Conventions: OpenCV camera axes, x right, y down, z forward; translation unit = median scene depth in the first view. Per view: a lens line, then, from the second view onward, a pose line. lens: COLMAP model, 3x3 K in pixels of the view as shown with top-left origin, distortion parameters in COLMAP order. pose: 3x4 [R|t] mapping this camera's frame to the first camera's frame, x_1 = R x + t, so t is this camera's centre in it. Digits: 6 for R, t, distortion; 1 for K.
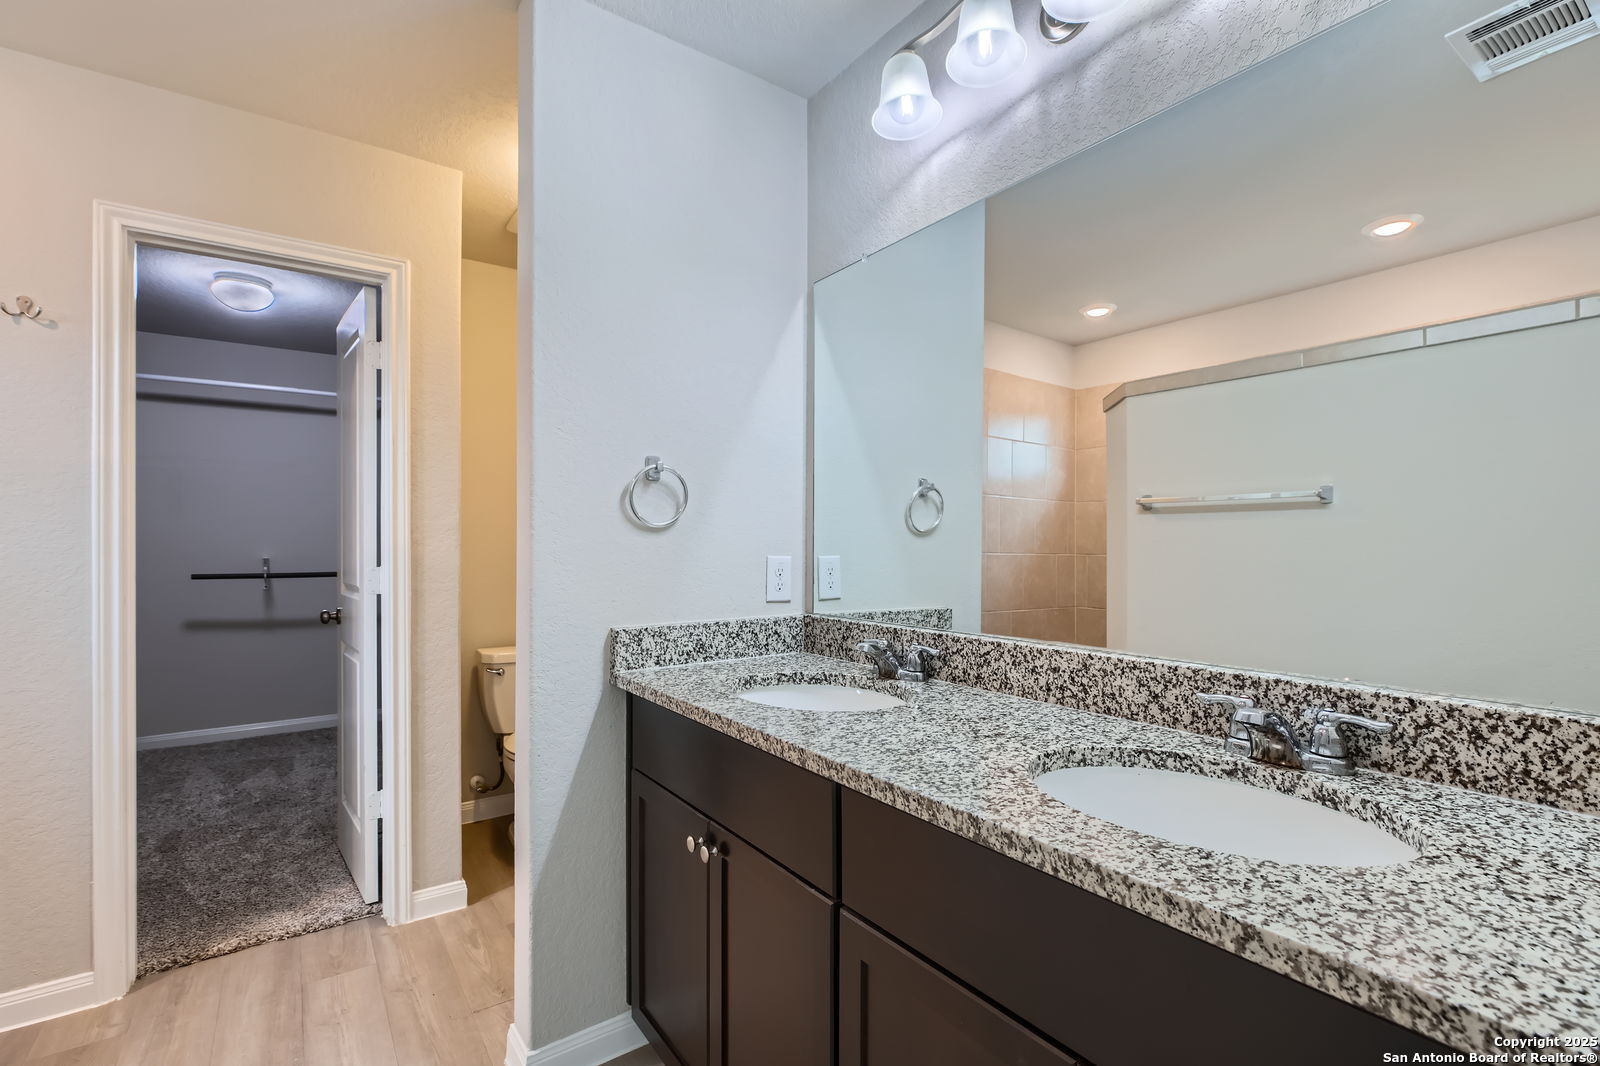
lens RADIAL K [[727.9, 0, 802.6], [0, 727.9, 541.2], [0, 0, 1]] dist [-0.001600, -0.000224]
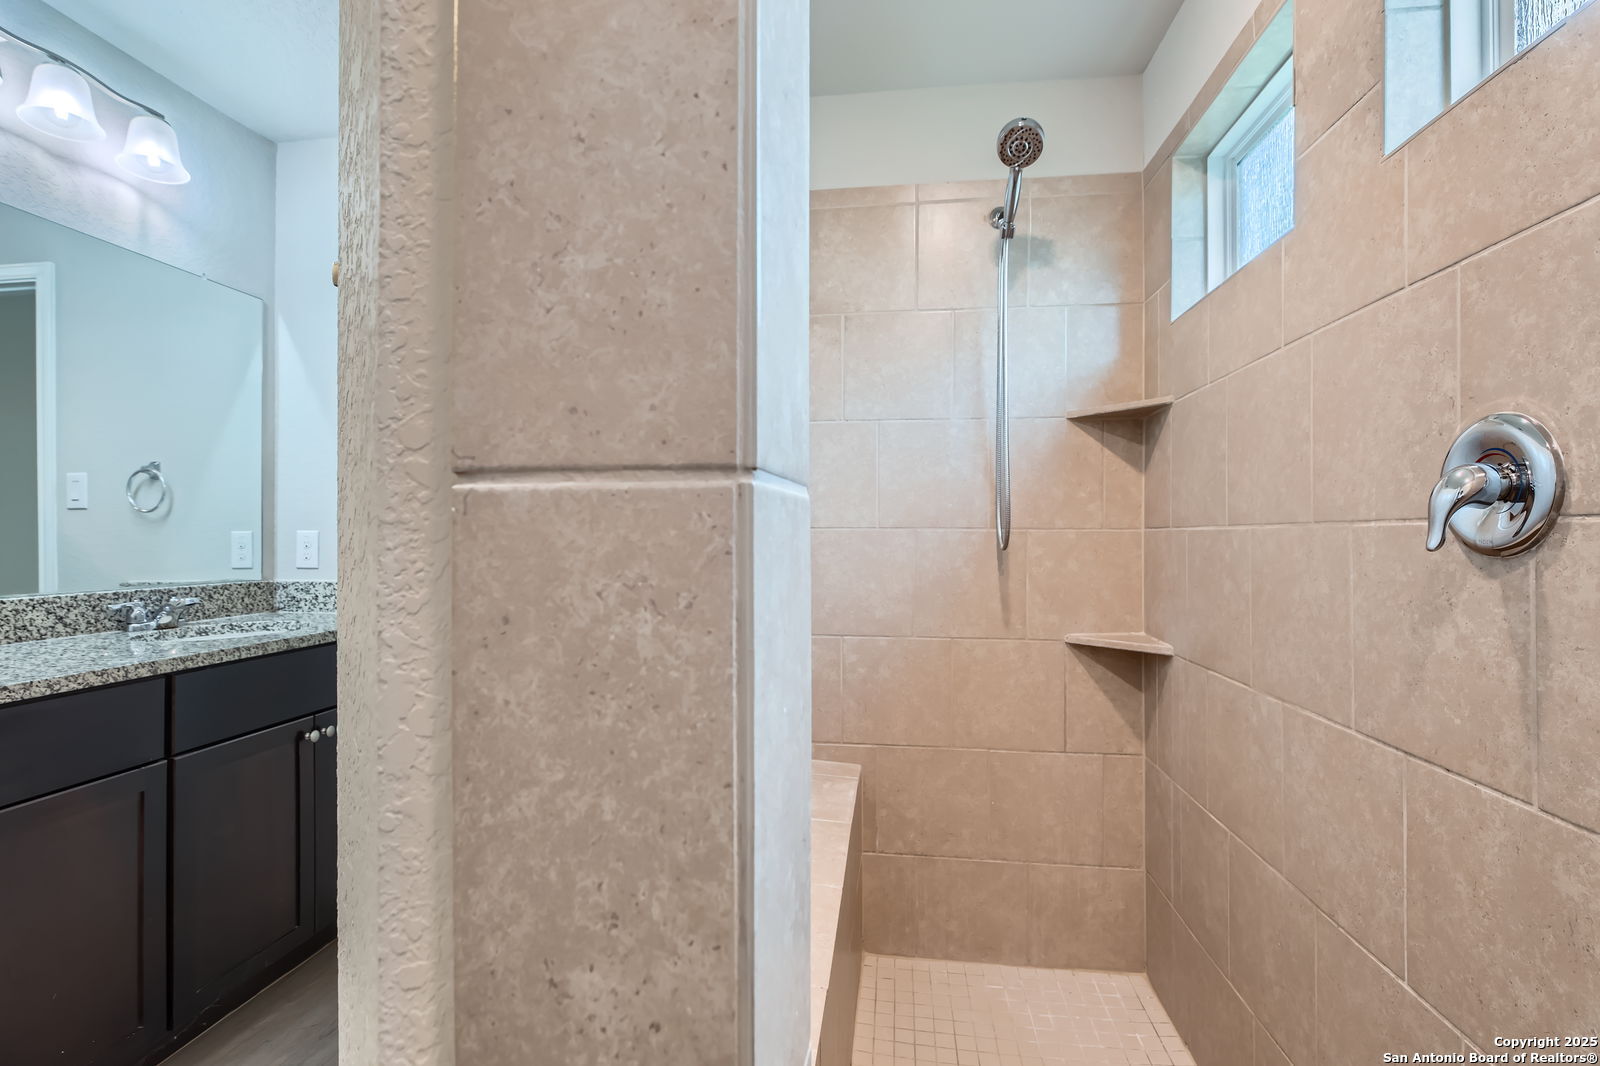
lens RADIAL K [[727.9, 0, 802.6], [0, 727.9, 541.2], [0, 0, 1]] dist [-0.001600, -0.000224]
pose [[-0.737954, -0.004238, 0.674838, -1.715638], [-0.001749, 0.999989, 0.004368, 0.045887], [-0.674849, 0.002043, -0.737953, 1.108216]]
